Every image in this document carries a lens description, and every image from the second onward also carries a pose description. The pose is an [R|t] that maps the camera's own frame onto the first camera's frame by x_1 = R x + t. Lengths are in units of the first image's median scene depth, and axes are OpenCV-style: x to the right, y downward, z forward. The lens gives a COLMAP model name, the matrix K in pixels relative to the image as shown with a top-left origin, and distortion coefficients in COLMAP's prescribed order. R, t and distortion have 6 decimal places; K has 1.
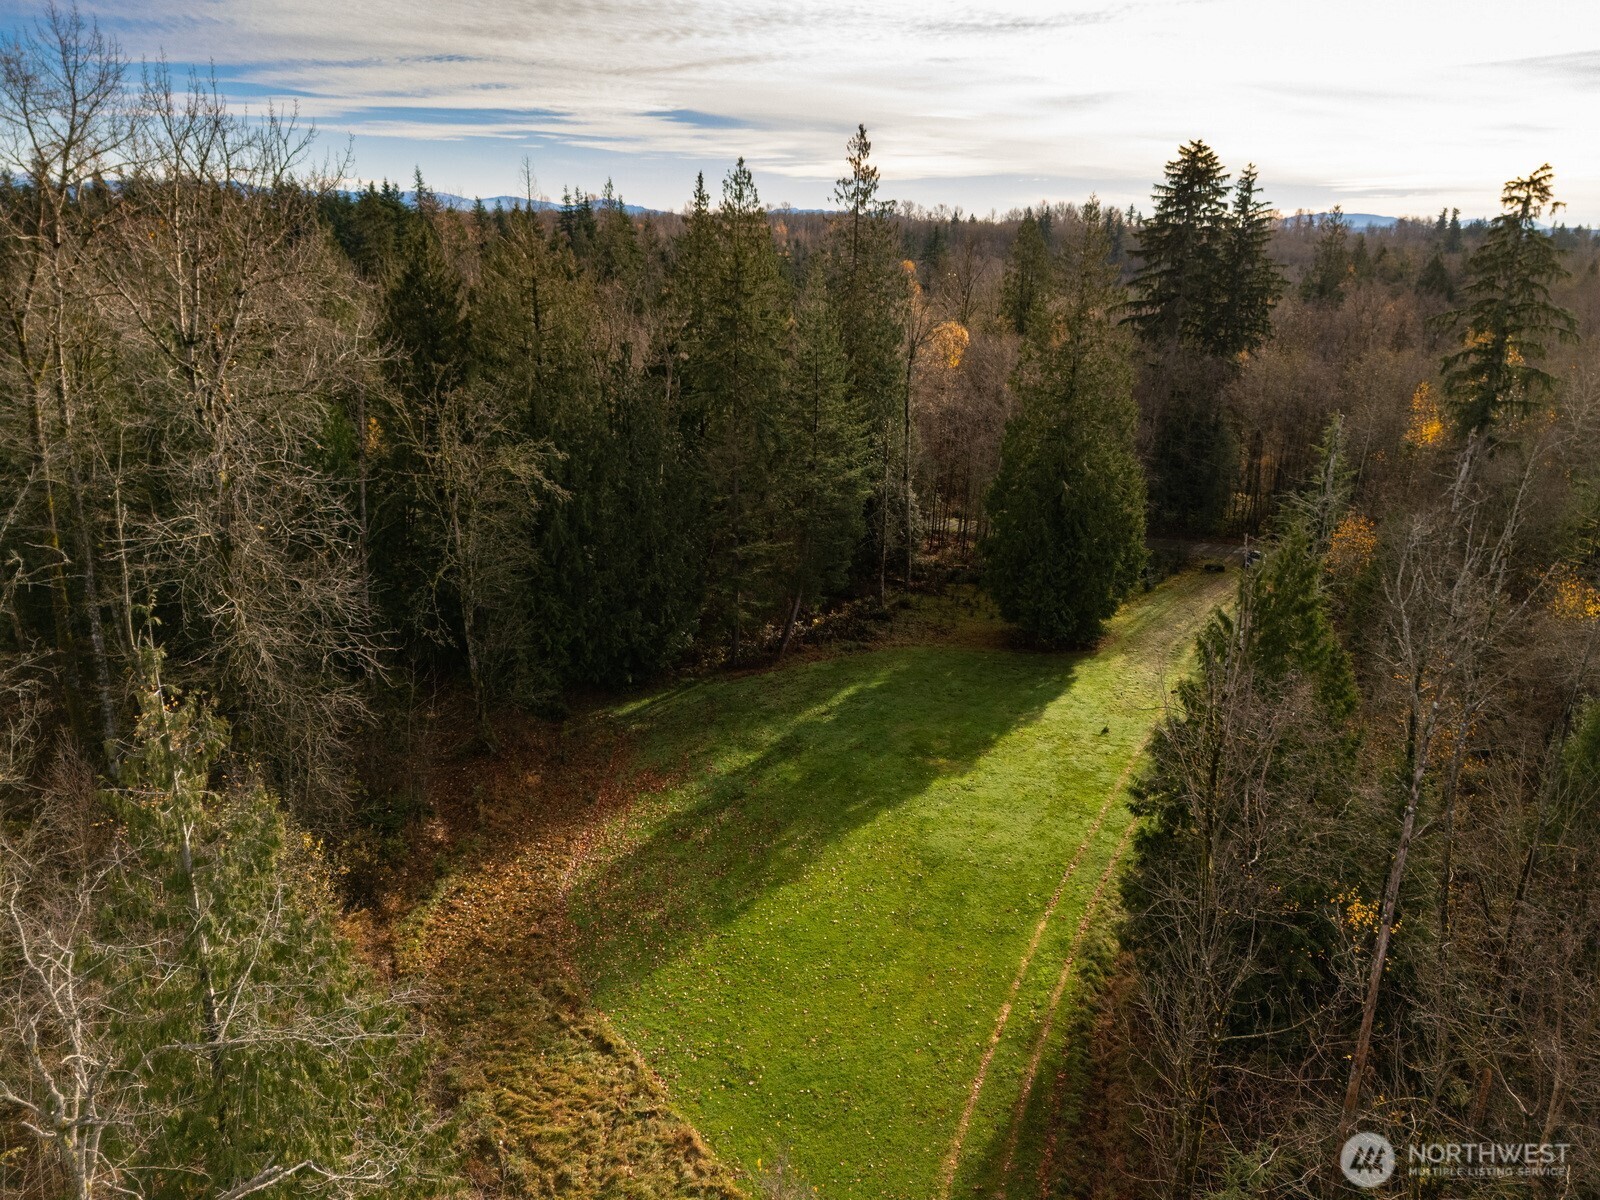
lens RADIAL K [[1167.3, 0, 805.5], [0, 1167.3, 607.9], [0, 0, 1]] dist [0.019939, -0.029254]
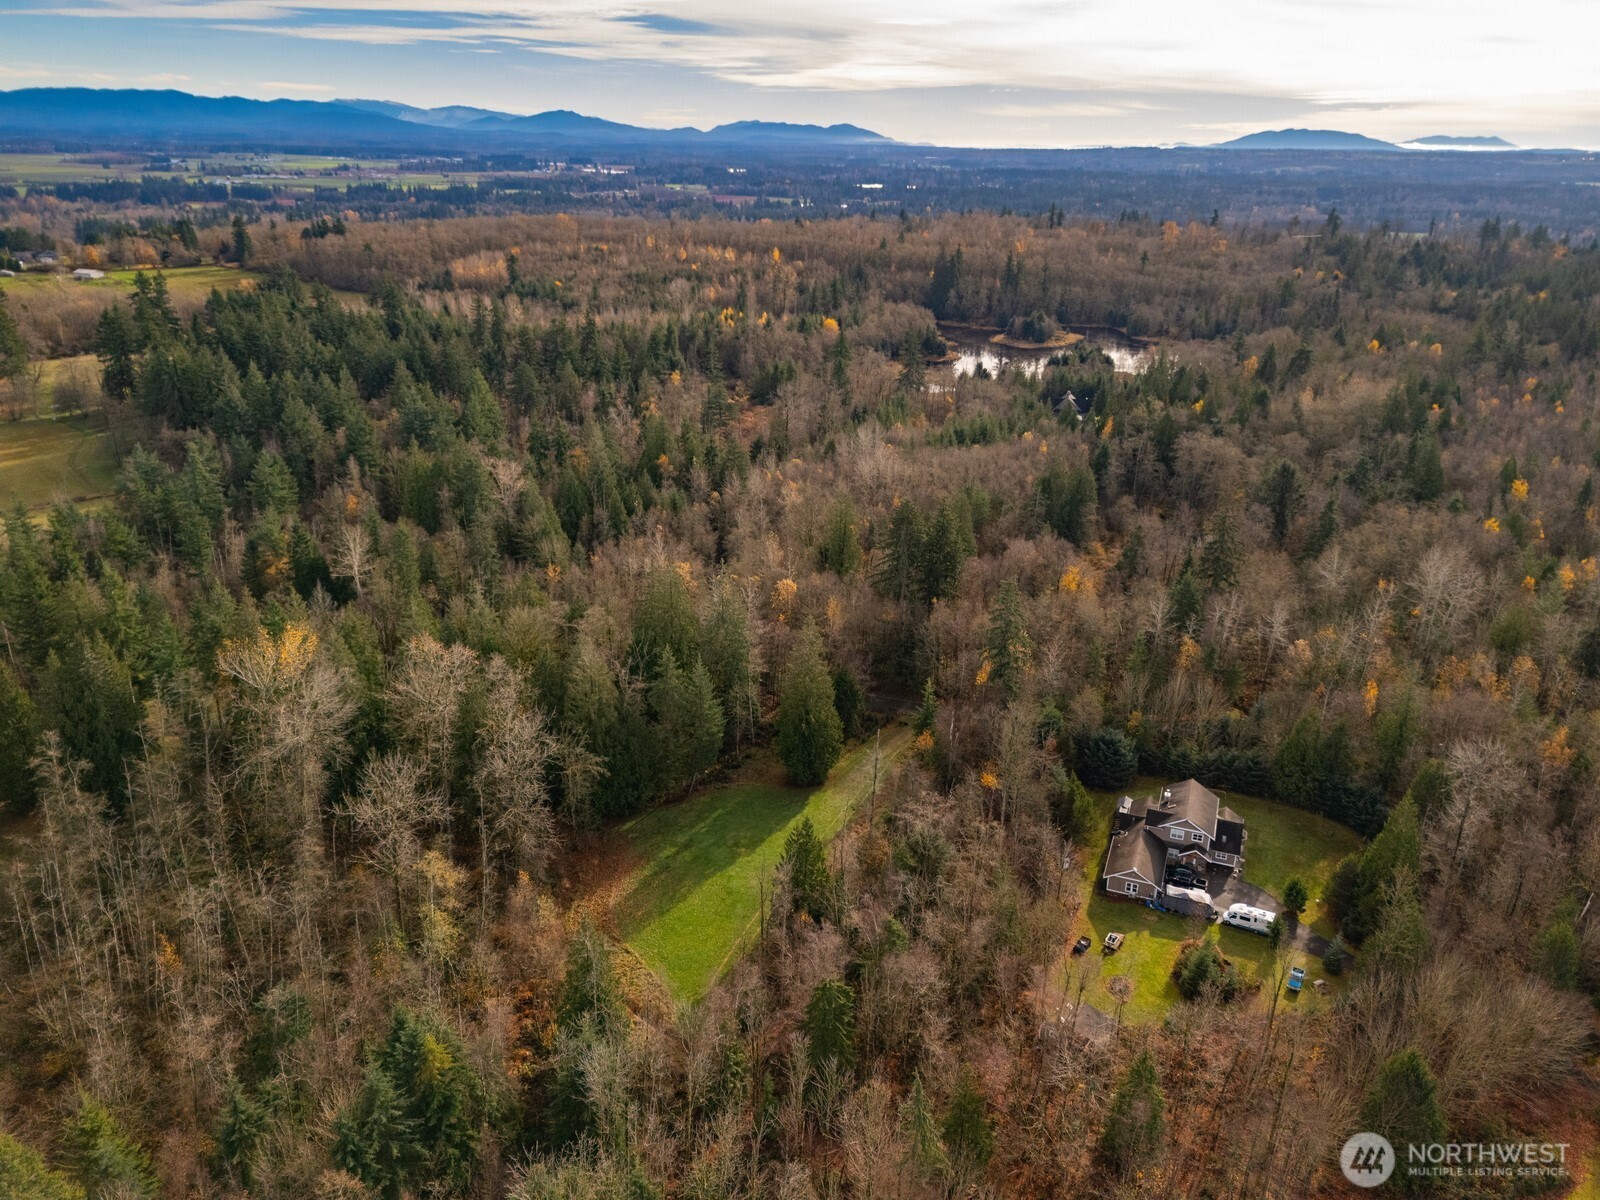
lens RADIAL K [[1167.3, 0, 793.3], [0, 1167.3, 609.0], [0, 0, 1]] dist [0.019939, -0.029254]
pose [[0.999862, -0.008676, 0.014194, 0.185285], [0.007673, 0.997573, 0.069197, -0.574421], [-0.014760, -0.069079, 0.997502, -1.569173]]
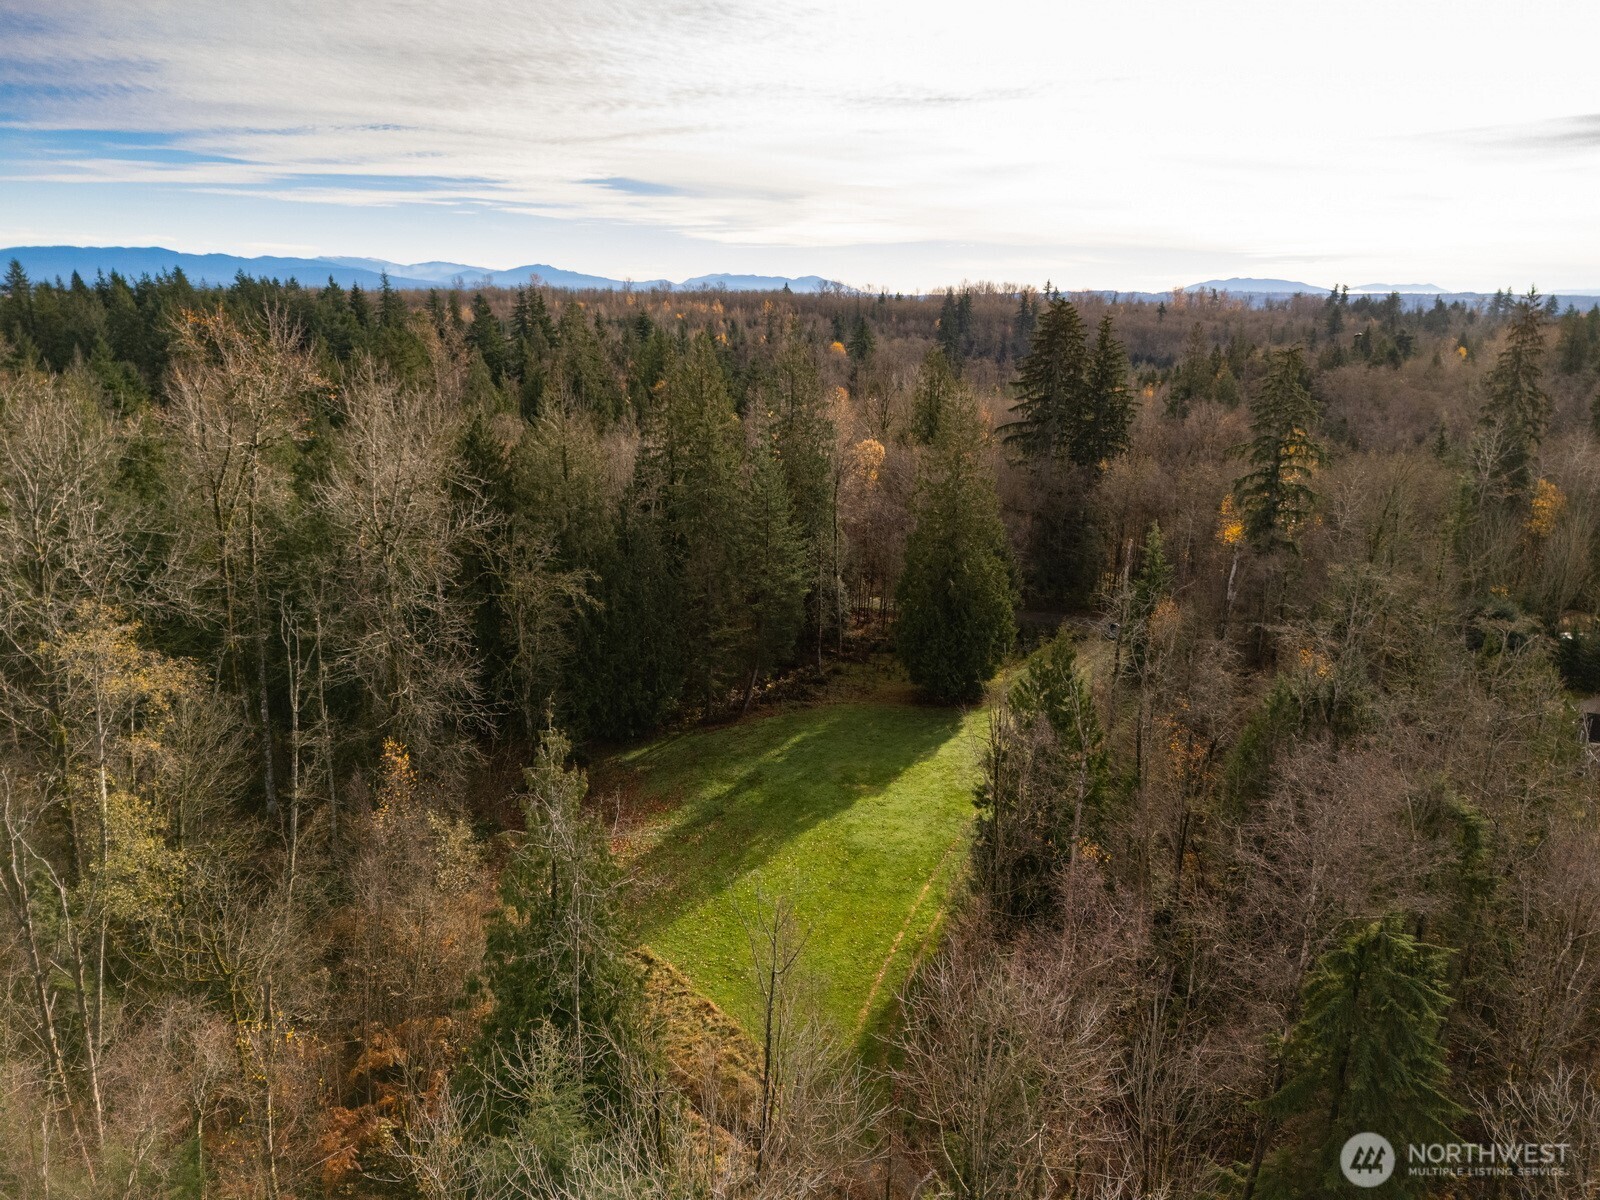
lens RADIAL K [[1167.3, 0, 801.6], [0, 1167.3, 595.4], [0, 0, 1]] dist [0.019939, -0.029254]
pose [[0.998756, -0.016962, 0.046898, -0.017377], [0.019711, 0.998075, -0.058800, -0.014855], [-0.045810, 0.059651, 0.997168, -0.368065]]
